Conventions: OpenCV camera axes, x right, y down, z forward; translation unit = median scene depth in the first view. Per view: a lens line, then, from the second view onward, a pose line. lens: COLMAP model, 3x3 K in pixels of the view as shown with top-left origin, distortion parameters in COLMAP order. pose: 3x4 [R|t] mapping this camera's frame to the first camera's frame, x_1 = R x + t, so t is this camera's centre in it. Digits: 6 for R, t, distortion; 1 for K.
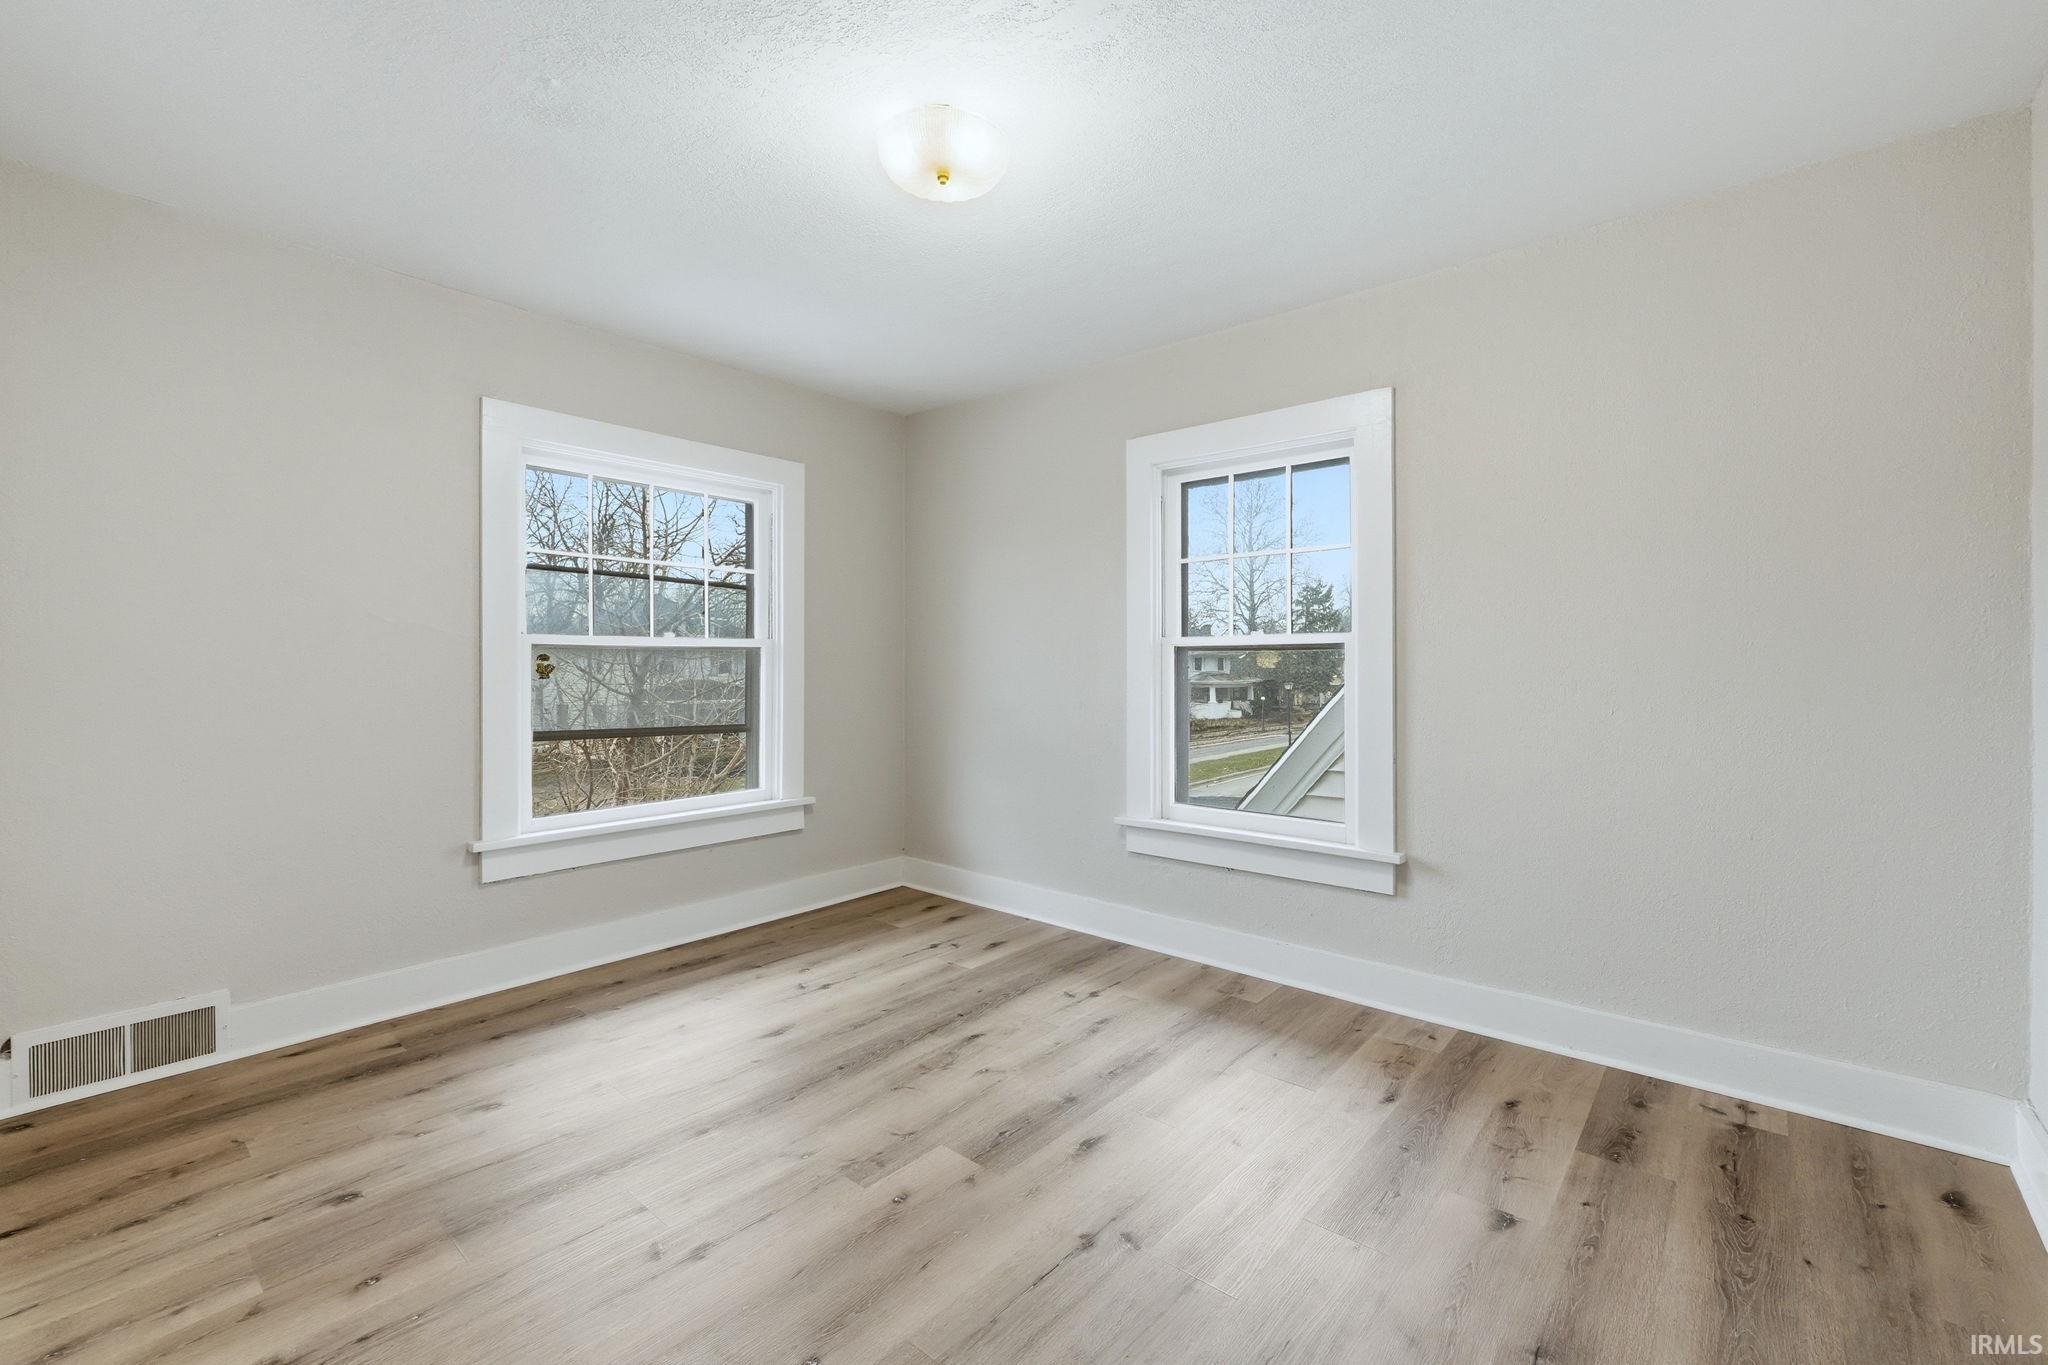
lens RADIAL K [[858.6, 0, 1023.1], [0, 858.6, 665.7], [0, 0, 1]] dist [-0.004321, -0.000006]
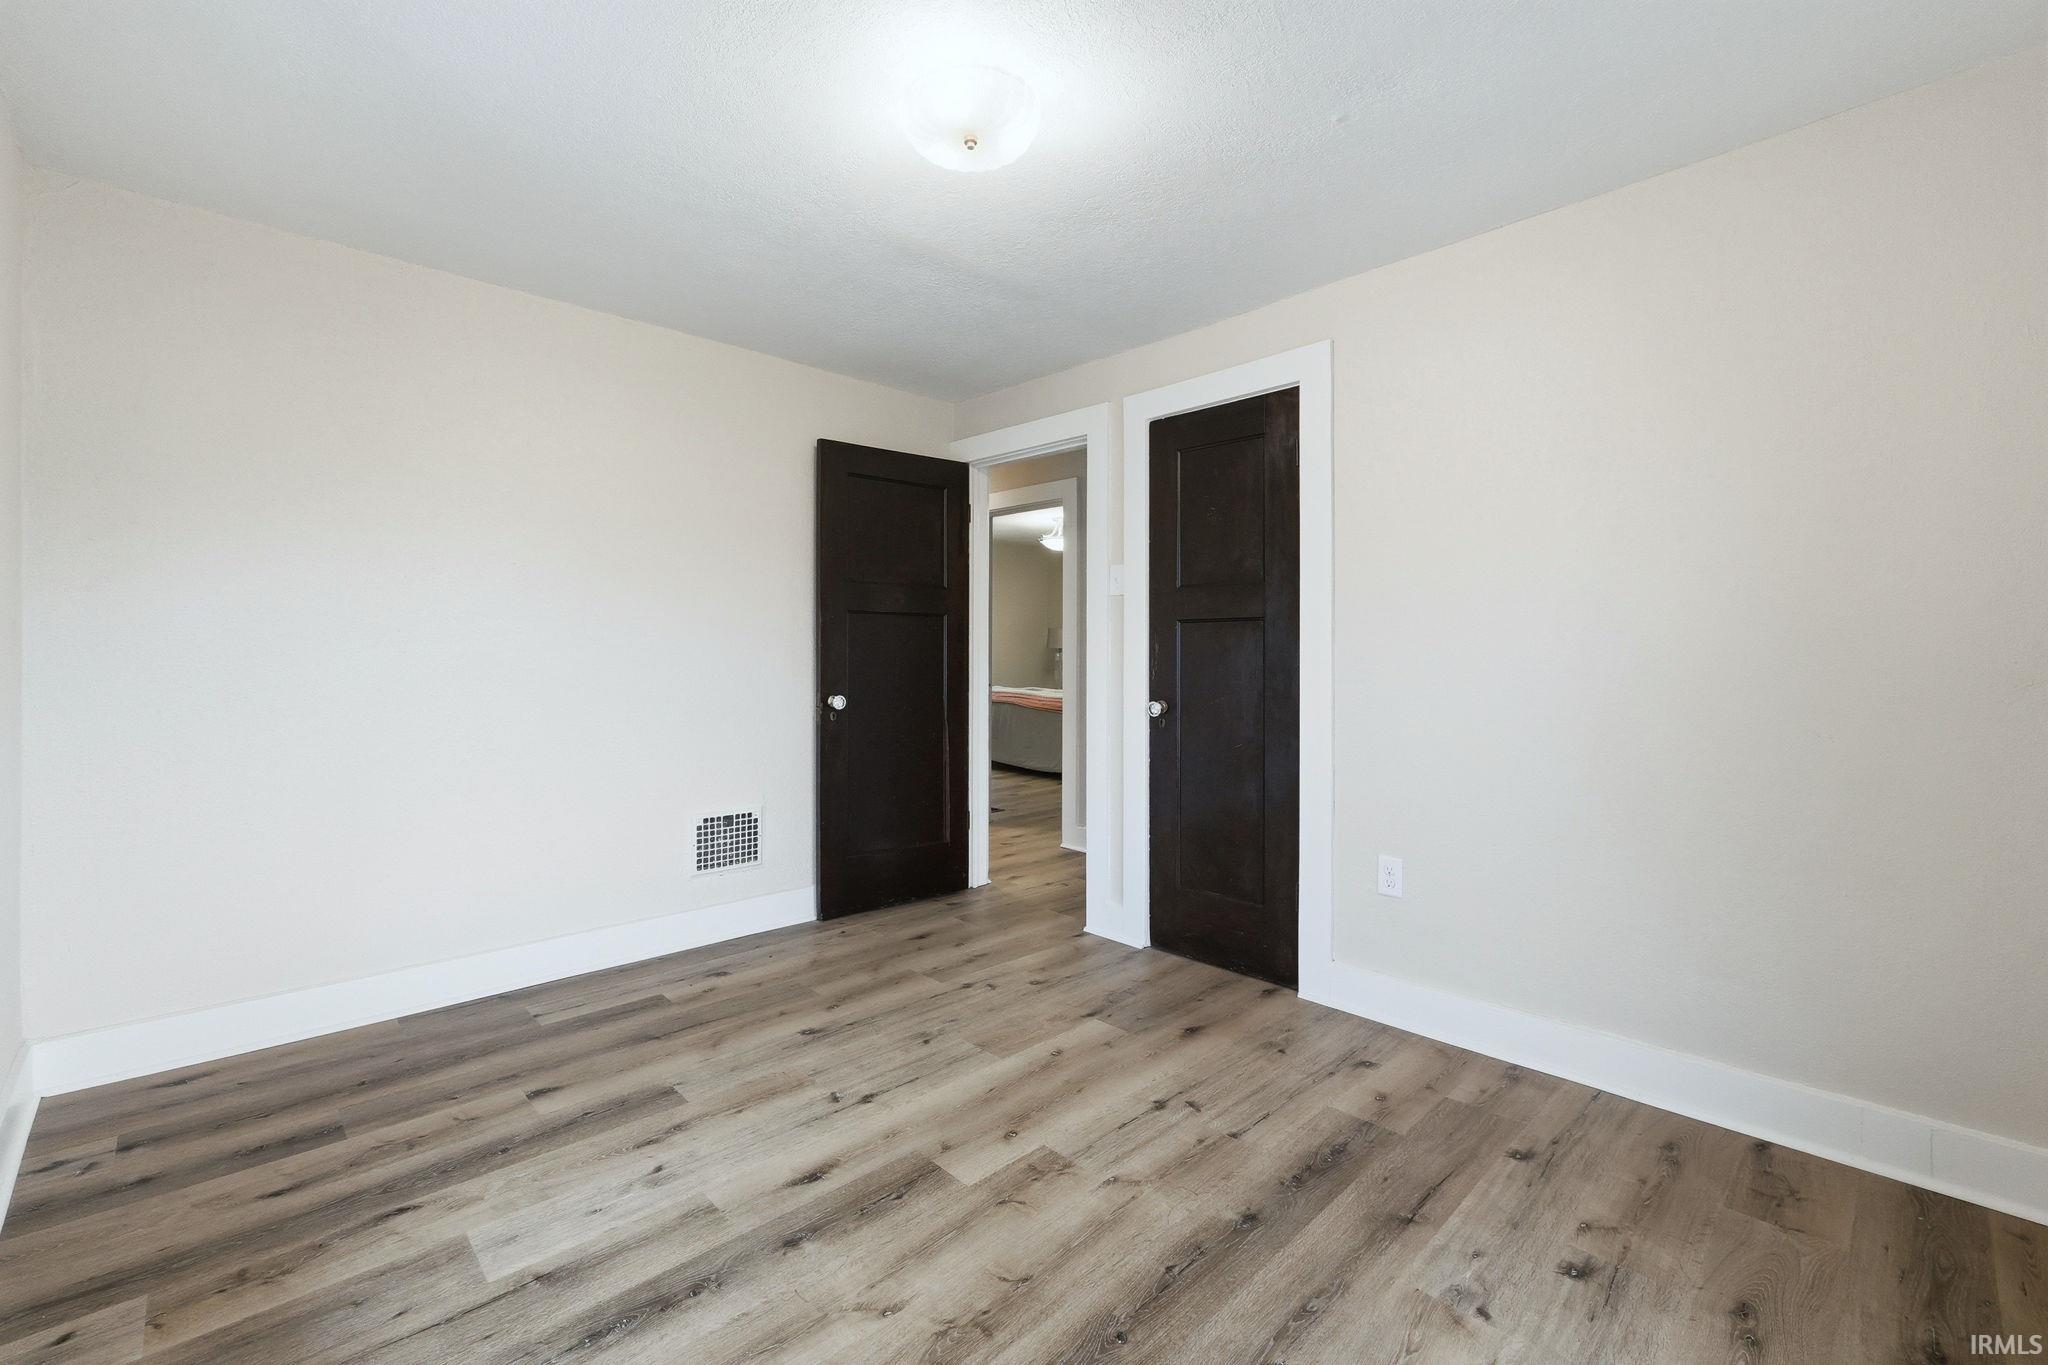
lens RADIAL K [[858.6, 0, 1023.1], [0, 858.6, 665.7], [0, 0, 1]] dist [-0.004321, -0.000006]
pose [[-0.995390, -0.005519, 0.095746, -0.243481], [-0.004097, 0.999879, 0.015039, -0.010467], [-0.095818, 0.014577, -0.995292, 1.948374]]
